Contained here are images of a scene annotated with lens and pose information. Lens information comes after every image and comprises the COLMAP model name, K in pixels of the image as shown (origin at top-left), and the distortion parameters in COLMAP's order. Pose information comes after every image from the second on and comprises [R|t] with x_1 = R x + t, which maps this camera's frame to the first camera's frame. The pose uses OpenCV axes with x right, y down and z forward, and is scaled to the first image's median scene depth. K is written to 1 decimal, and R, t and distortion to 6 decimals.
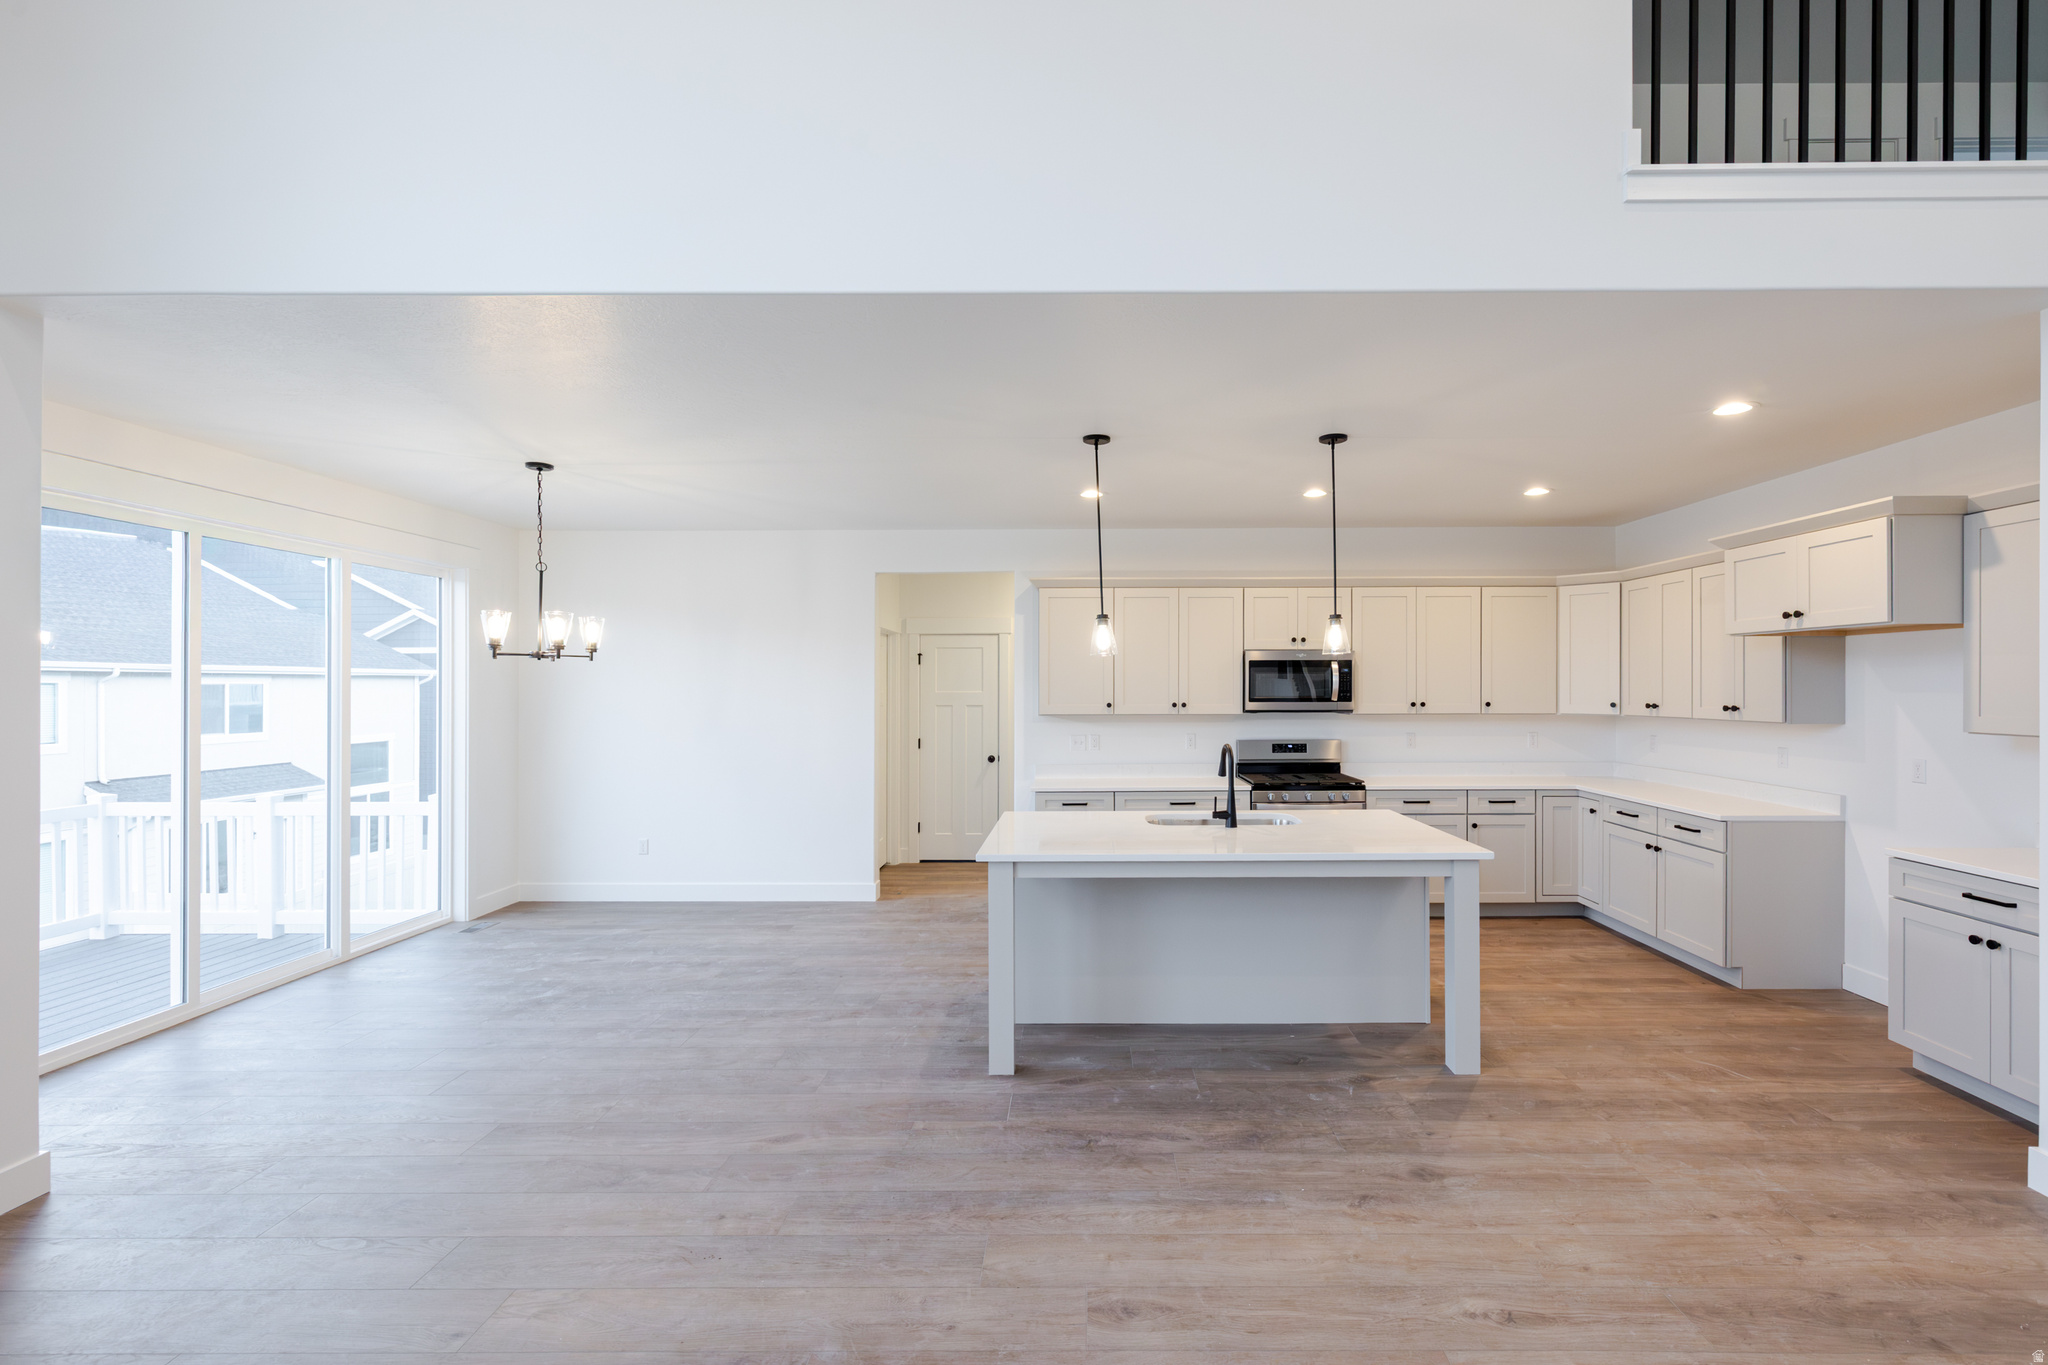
lens RADIAL K [[877.8, 0, 1095.7], [0, 877.8, 692.8], [0, 0, 1]] dist [0.002498, -0.000463]
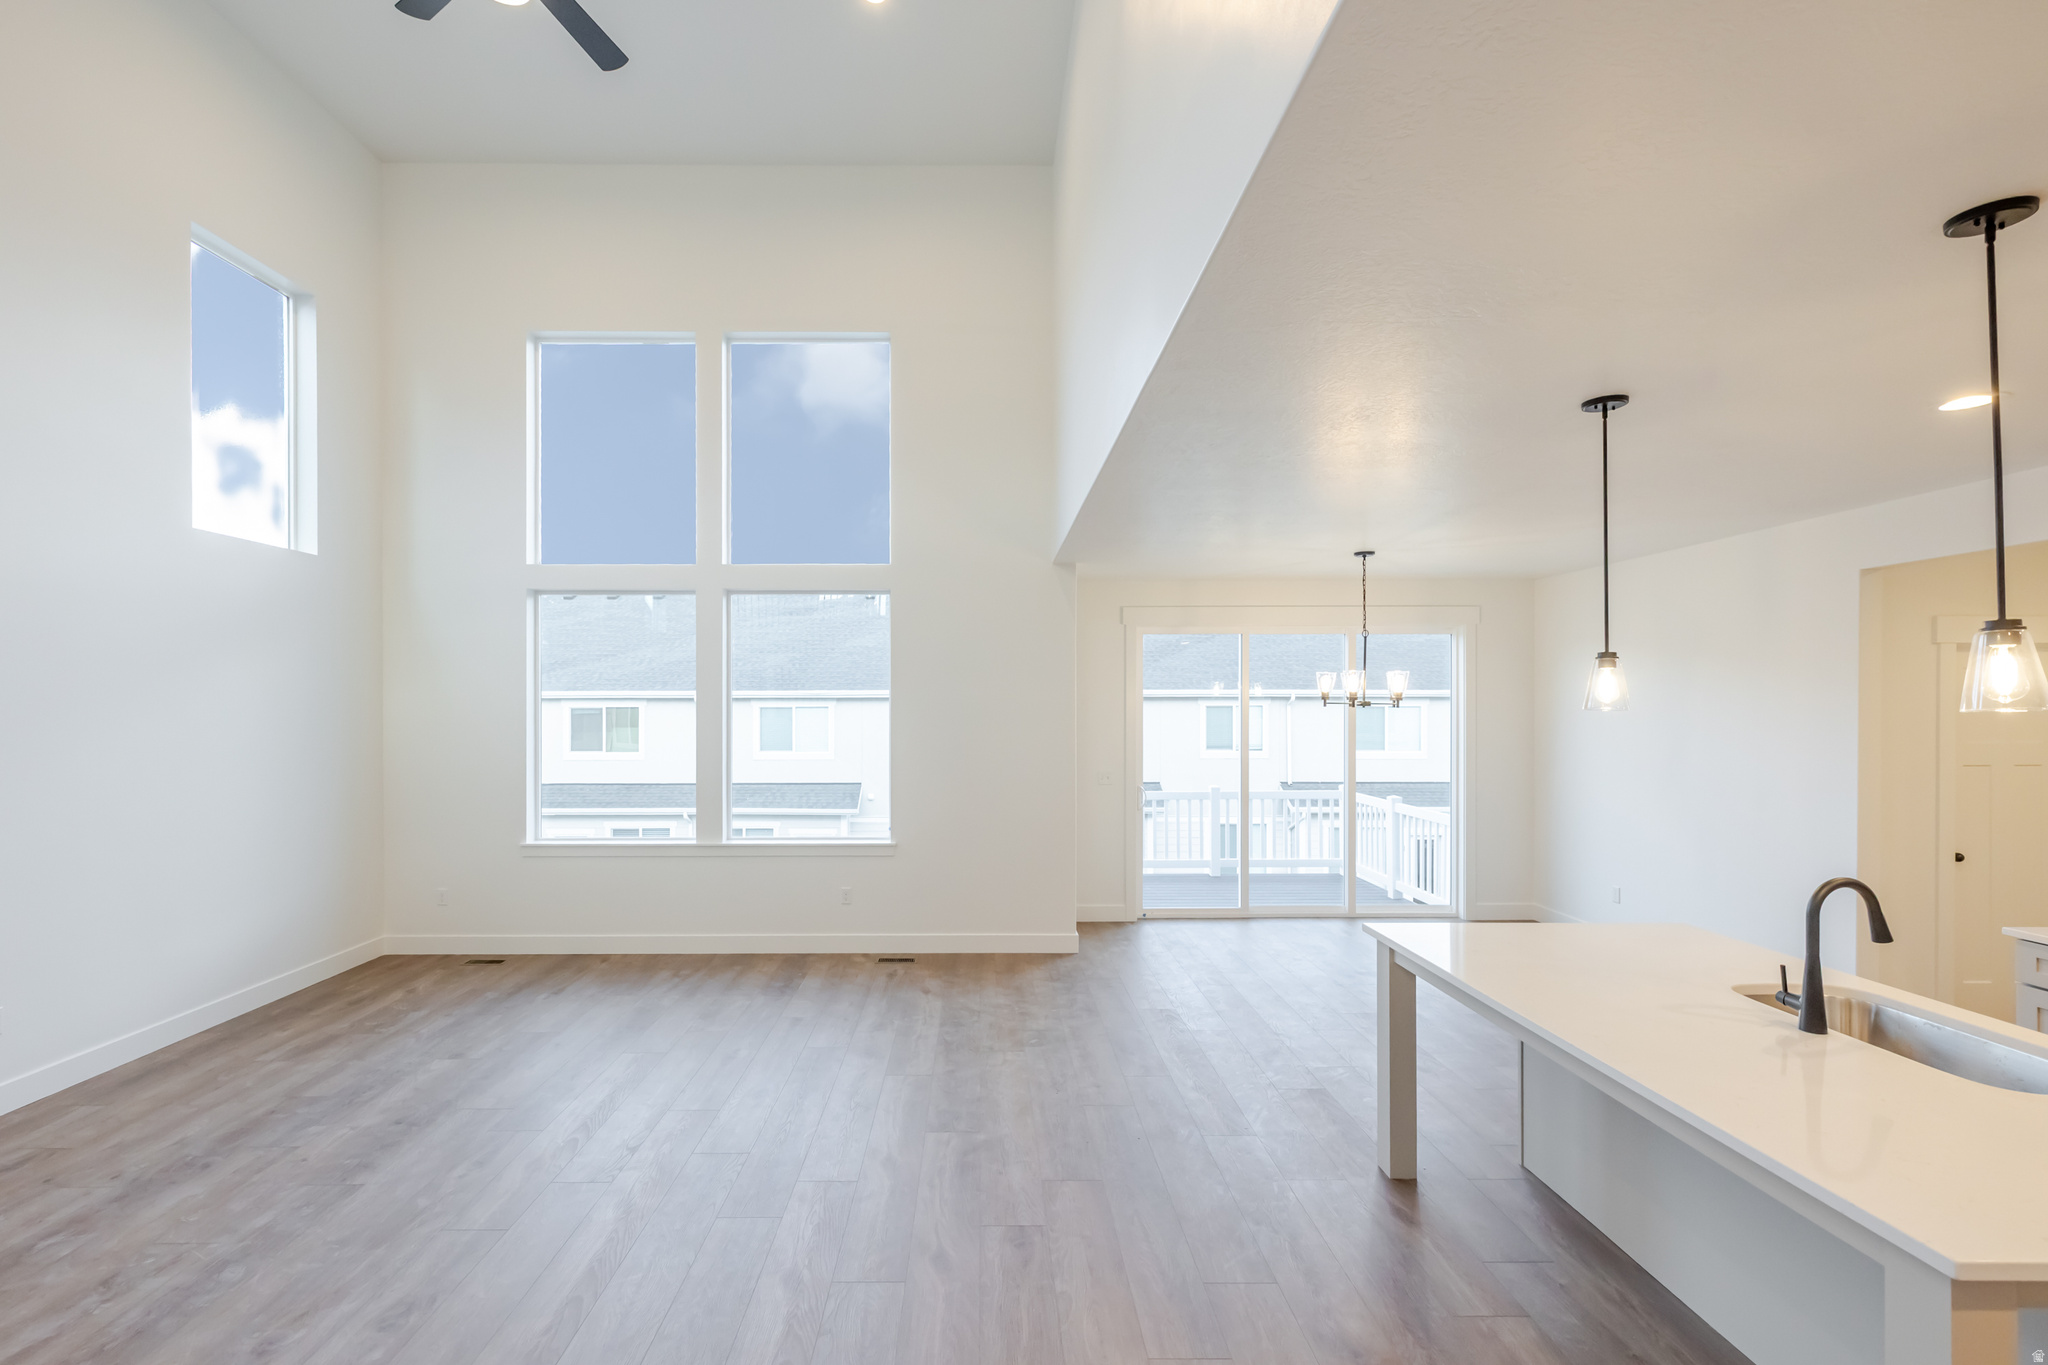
lens RADIAL K [[877.8, 0, 996.1], [0, 877.8, 723.1], [0, 0, 1]] dist [0.002498, -0.000463]
pose [[0.019208, 0.022088, -0.999571, 0.618124], [-0.011255, 0.999697, 0.021875, -0.037977], [0.999752, 0.010830, 0.019451, 0.445332]]
